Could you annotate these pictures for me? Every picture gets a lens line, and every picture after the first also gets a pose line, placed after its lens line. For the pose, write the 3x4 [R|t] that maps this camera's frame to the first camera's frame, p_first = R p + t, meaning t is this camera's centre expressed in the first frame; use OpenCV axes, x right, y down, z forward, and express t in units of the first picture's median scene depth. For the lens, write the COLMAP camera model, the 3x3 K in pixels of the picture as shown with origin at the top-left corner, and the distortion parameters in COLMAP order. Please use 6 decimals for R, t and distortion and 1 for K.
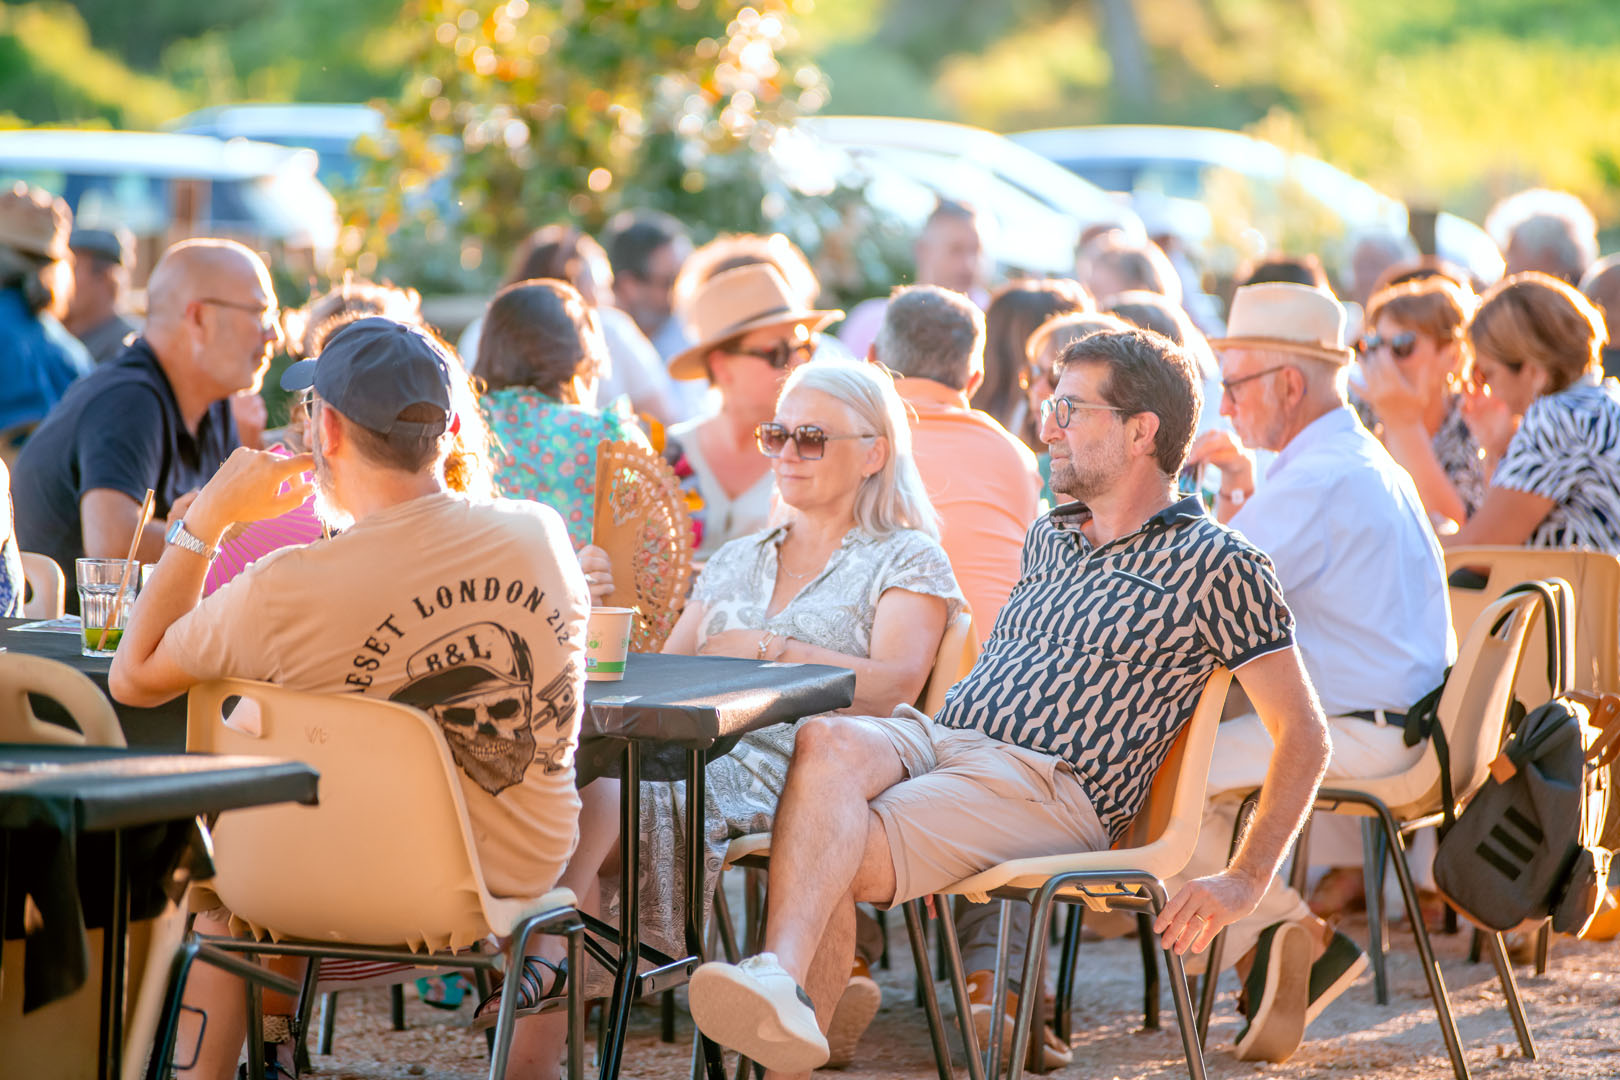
lens RADIAL K [[9106.1, 0, 810.2], [0, 9106.1, 540.3], [0, 0, 1]] dist [0.420049, 0.000000]
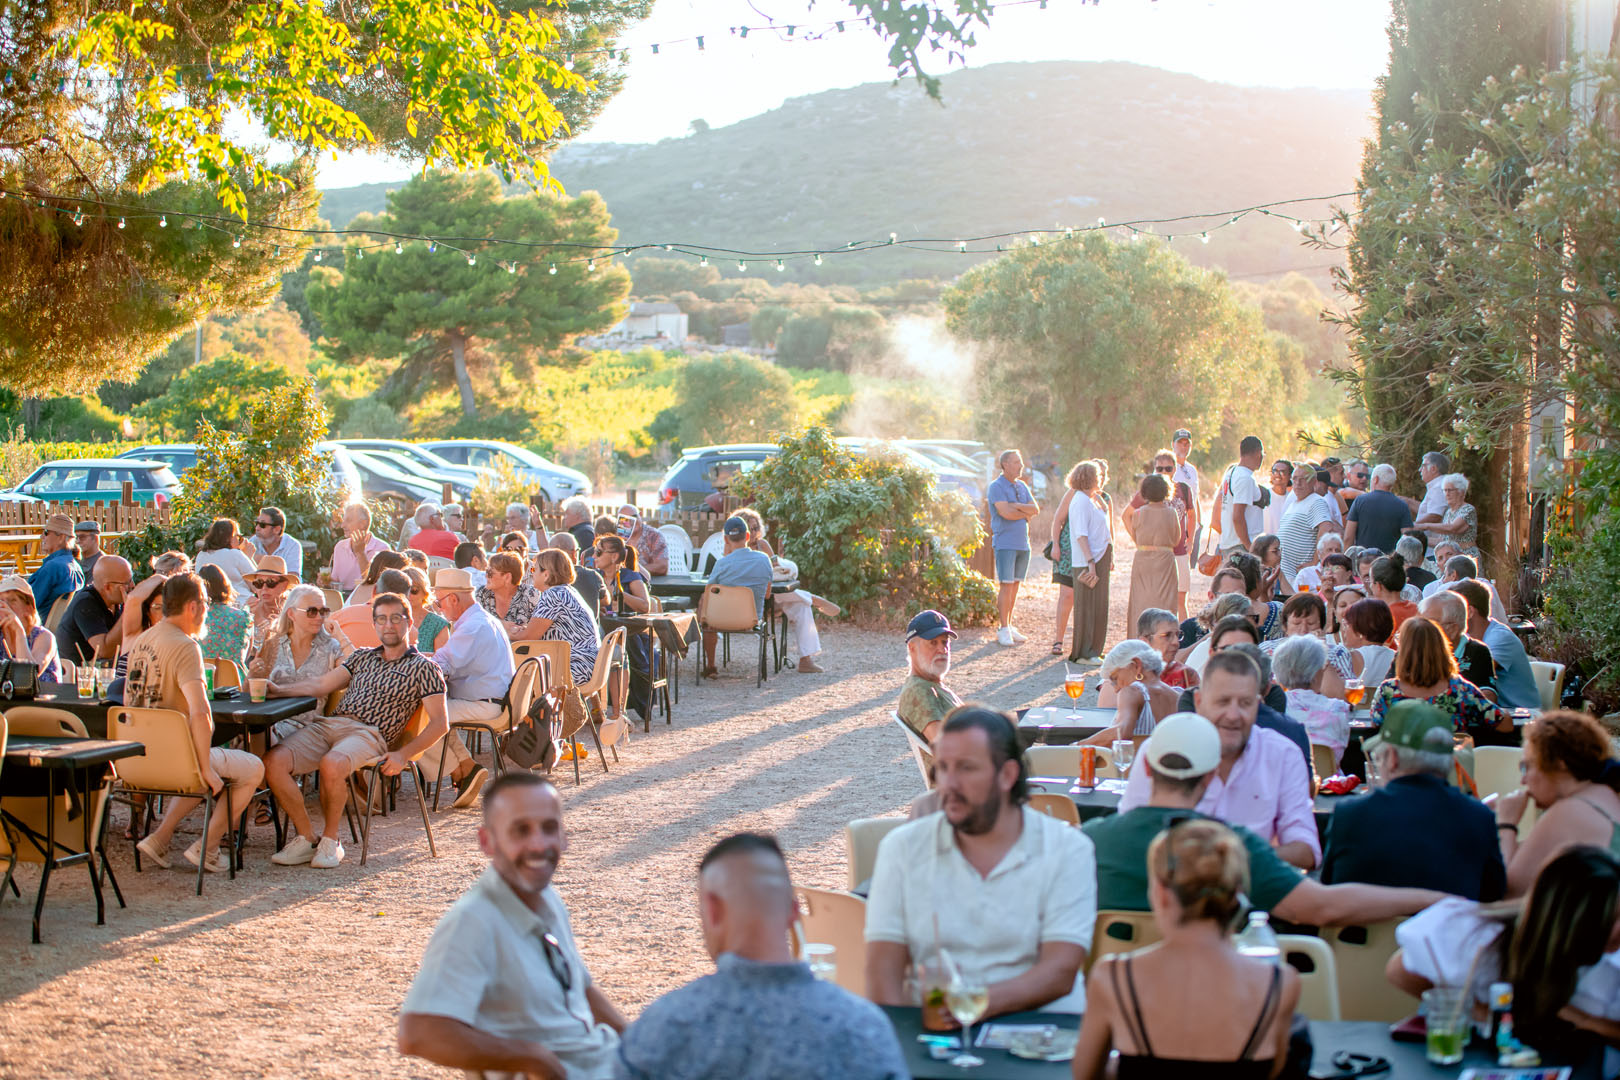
lens RADIAL K [[3308.1, 0, 809.1], [0, 3308.1, 536.8], [0, 0, 1]] dist [-0.346549, 0.000000]
pose [[0.990665, -0.016477, 0.135323, 0.018834], [0.017814, 0.999804, -0.008675, -0.026138], [-0.135153, 0.011005, 0.990764, -0.147436]]
